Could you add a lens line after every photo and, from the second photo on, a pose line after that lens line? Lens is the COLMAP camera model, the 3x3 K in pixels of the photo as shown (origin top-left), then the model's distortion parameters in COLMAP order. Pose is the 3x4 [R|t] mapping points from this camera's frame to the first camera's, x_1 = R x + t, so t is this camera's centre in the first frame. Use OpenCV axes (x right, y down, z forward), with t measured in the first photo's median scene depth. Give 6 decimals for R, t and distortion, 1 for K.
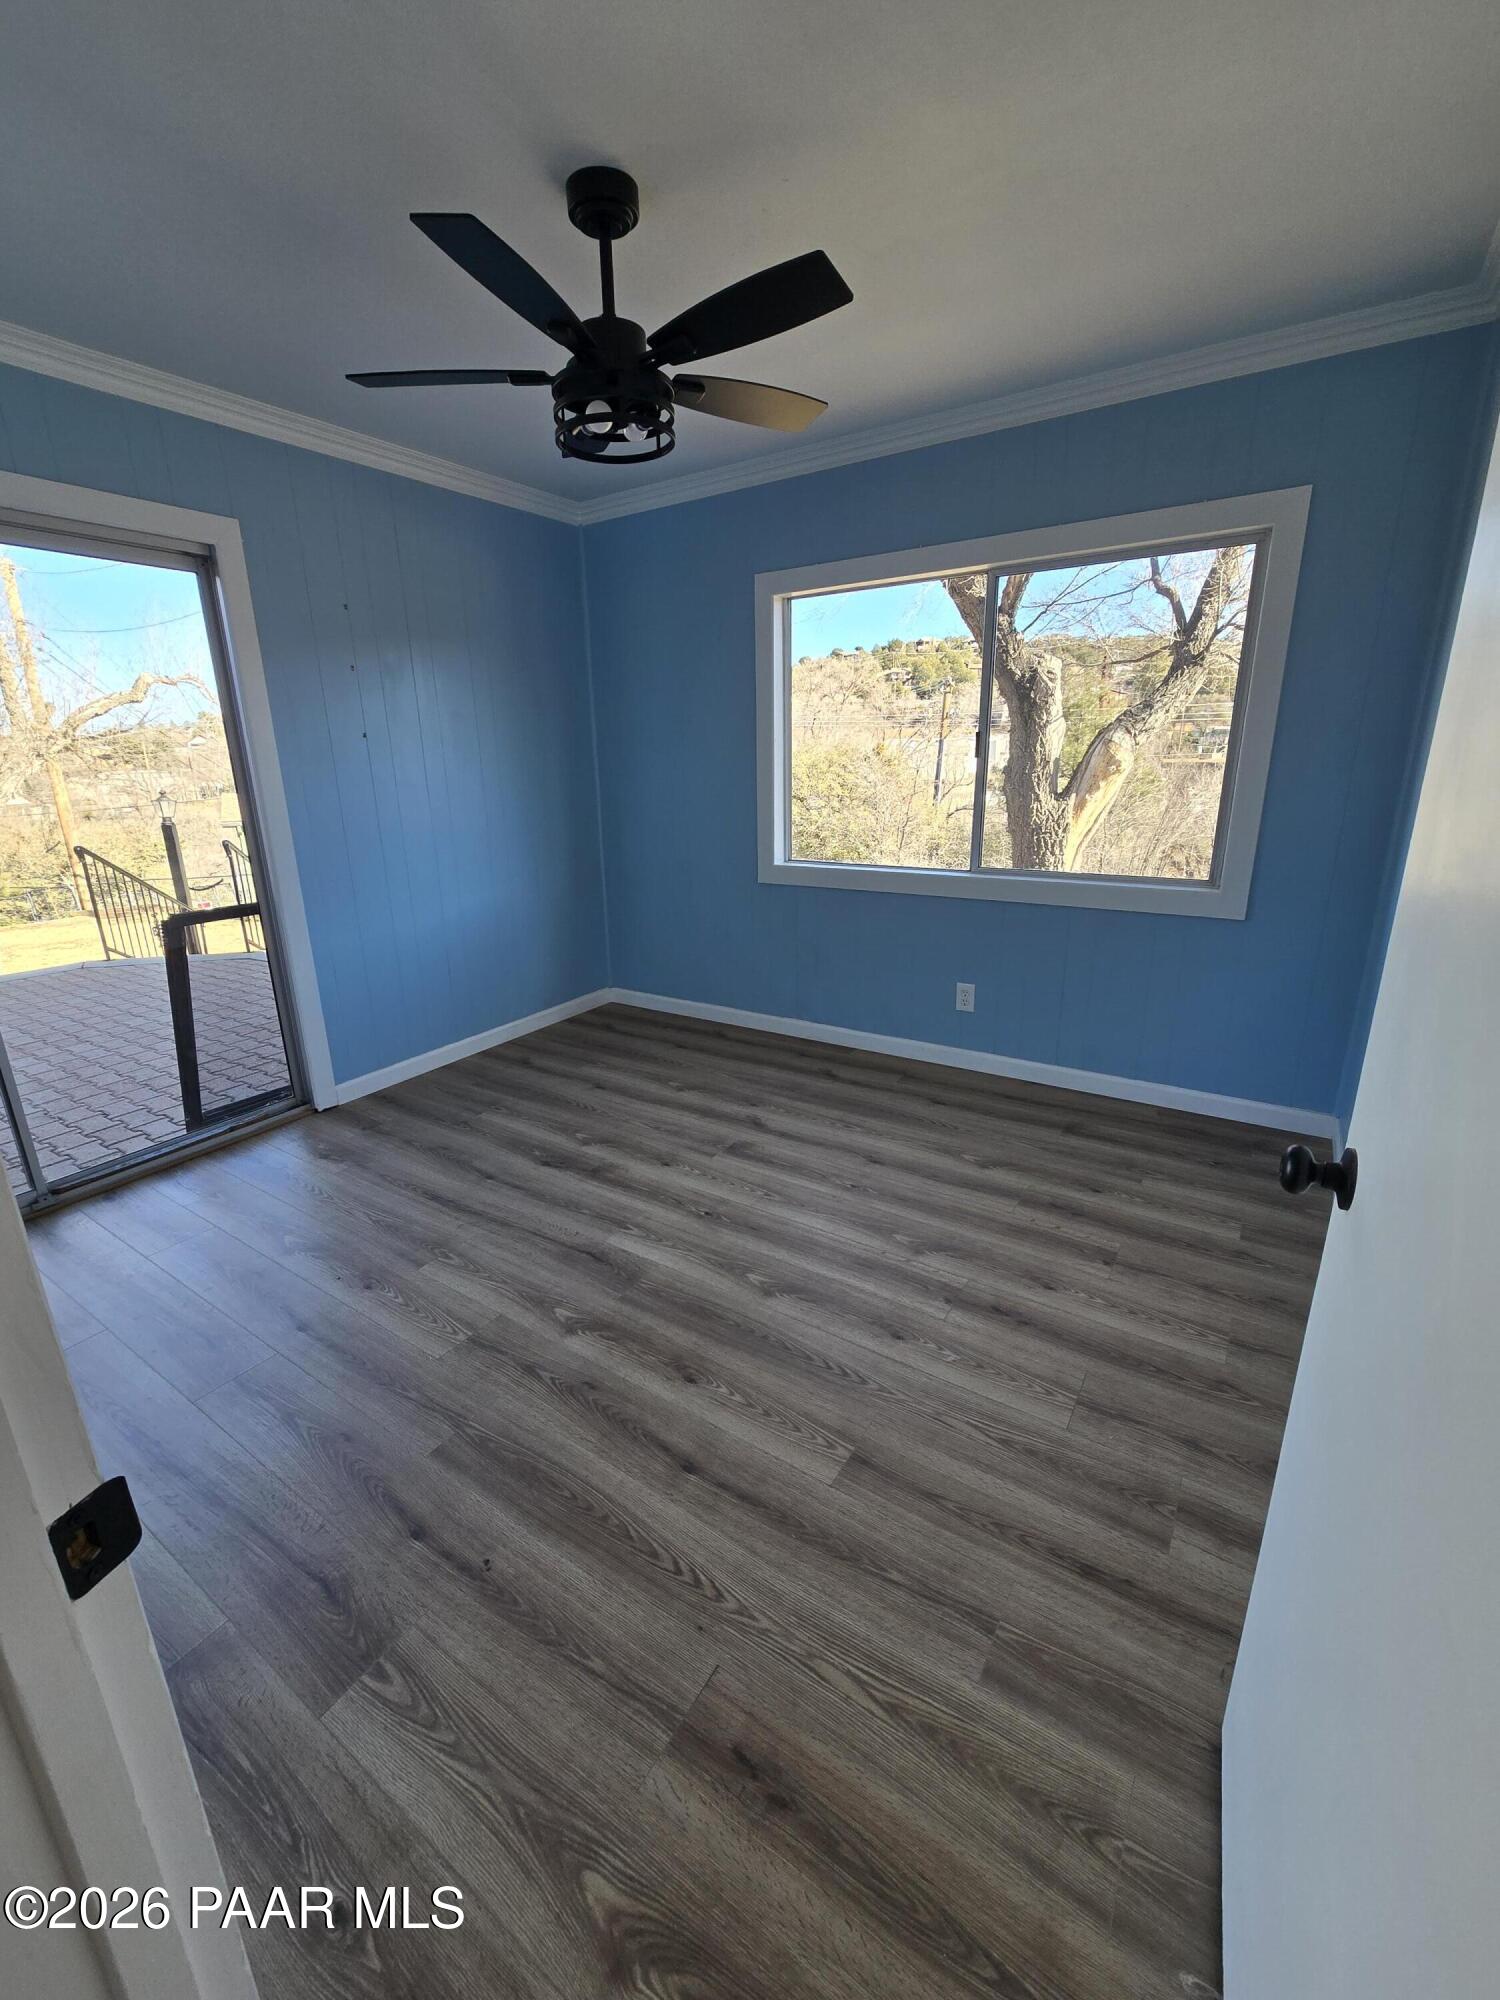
lens RADIAL K [[814.7, 0, 745.2], [0, 814.7, 996.0], [0, 0, 1]] dist [-0.003763, 0.002602]
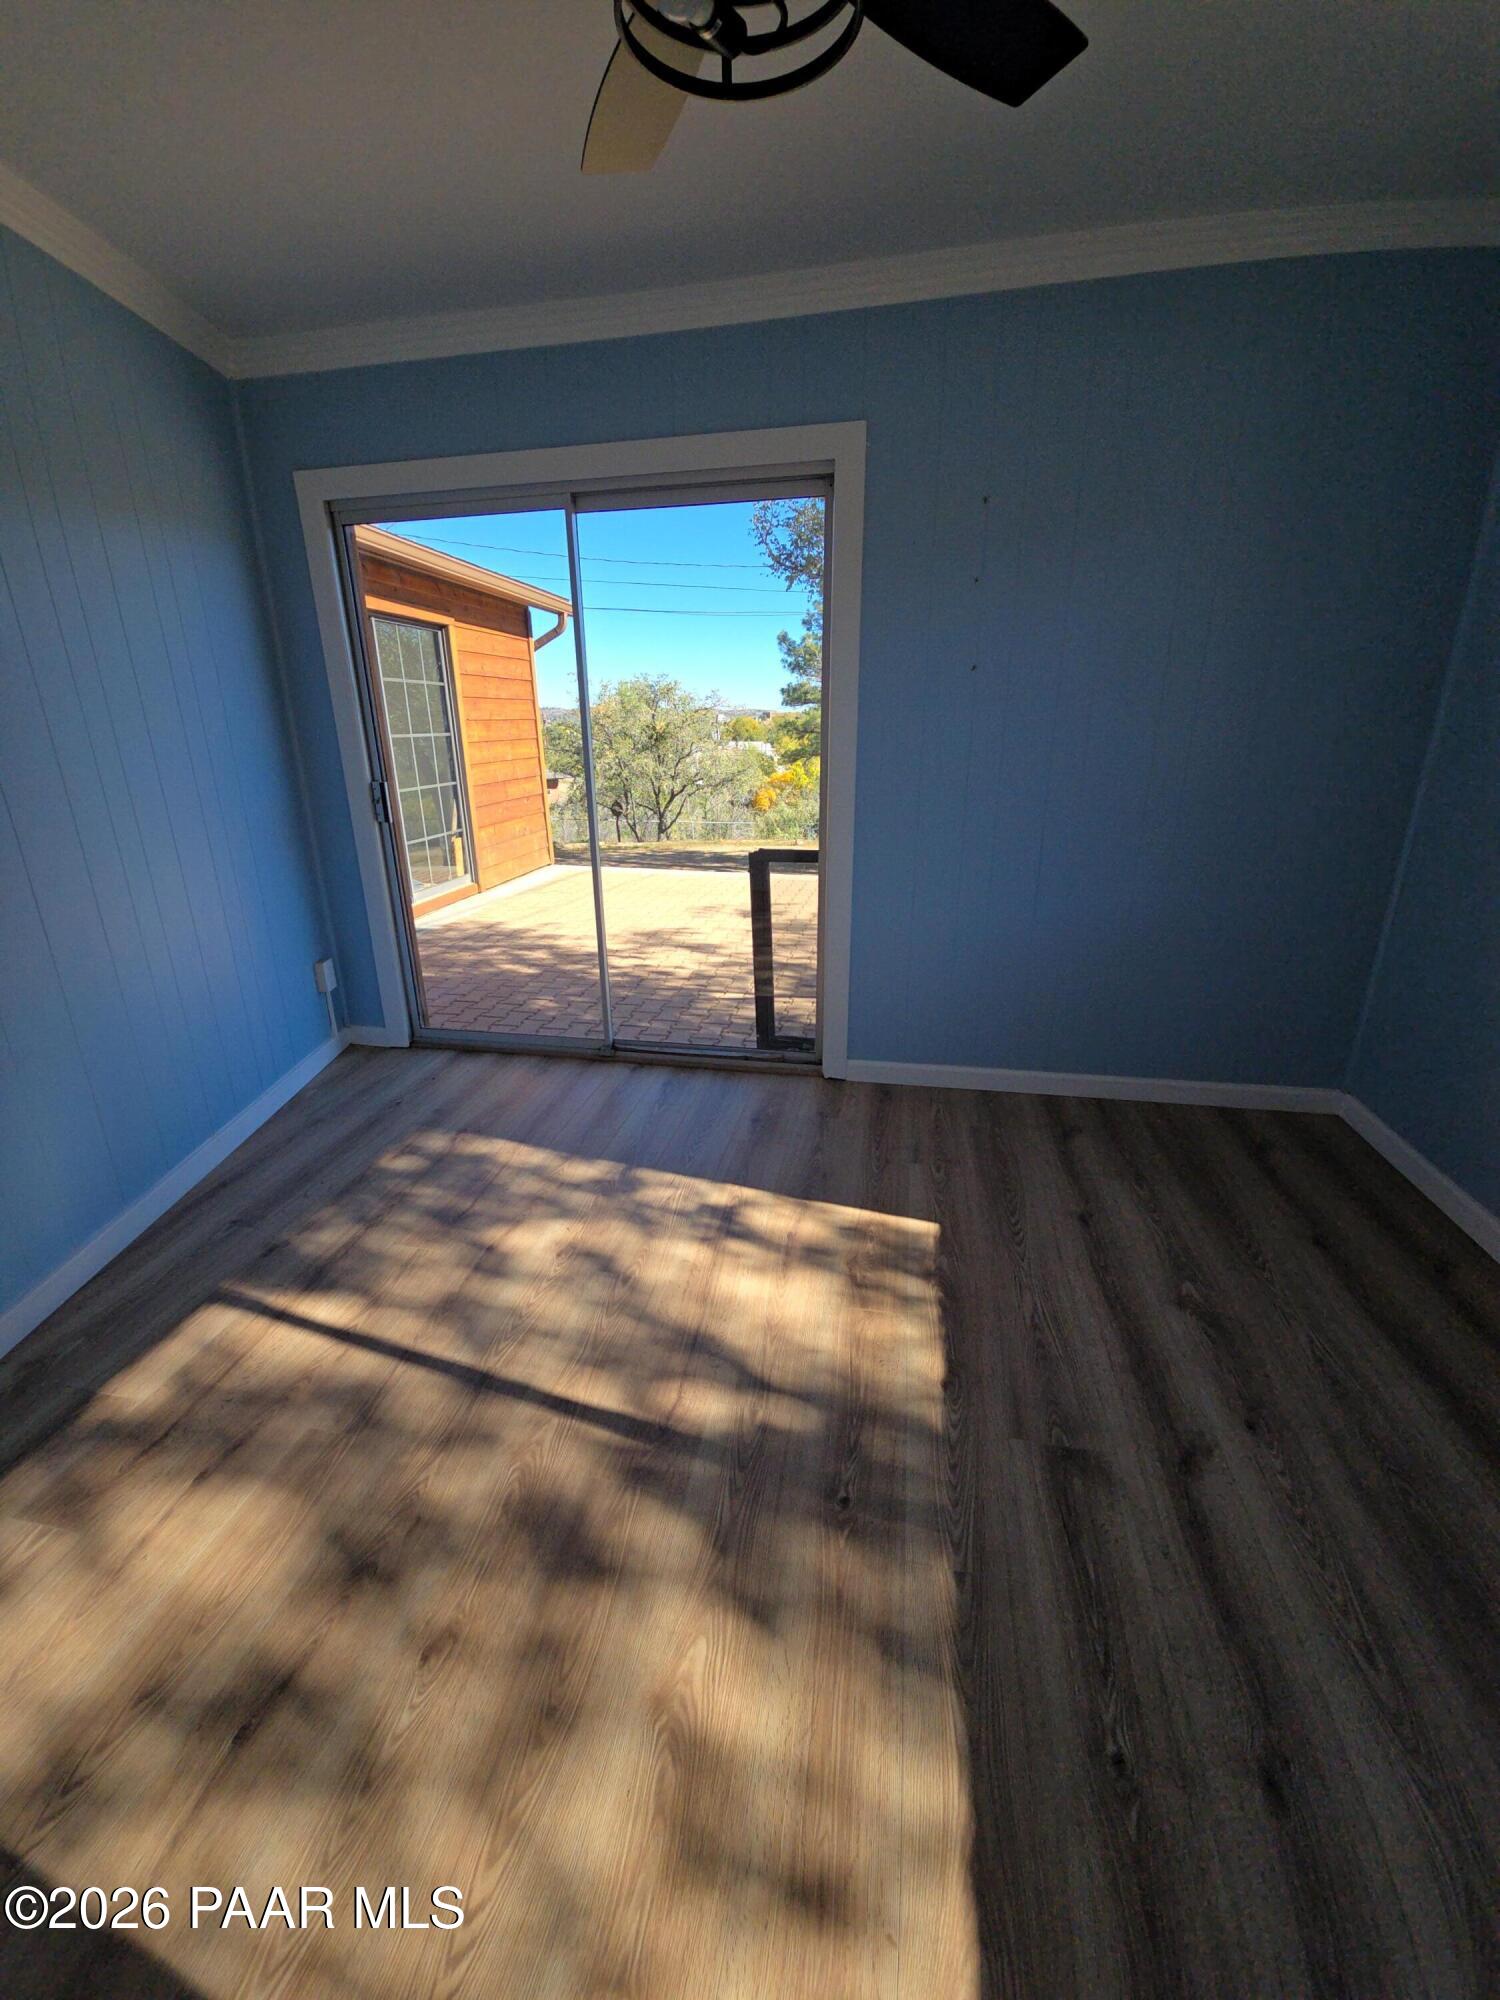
lens RADIAL K [[805.2, 0, 745.2], [0, 805.2, 1003.4], [0, 0, 1]] dist [-0.000535, -0.000421]
pose [[0.365322, 0.328826, -0.870869, 0.236734], [-0.259532, 0.934416, 0.243948, -0.143514], [0.893970, 0.136898, 0.426704, 0.483927]]
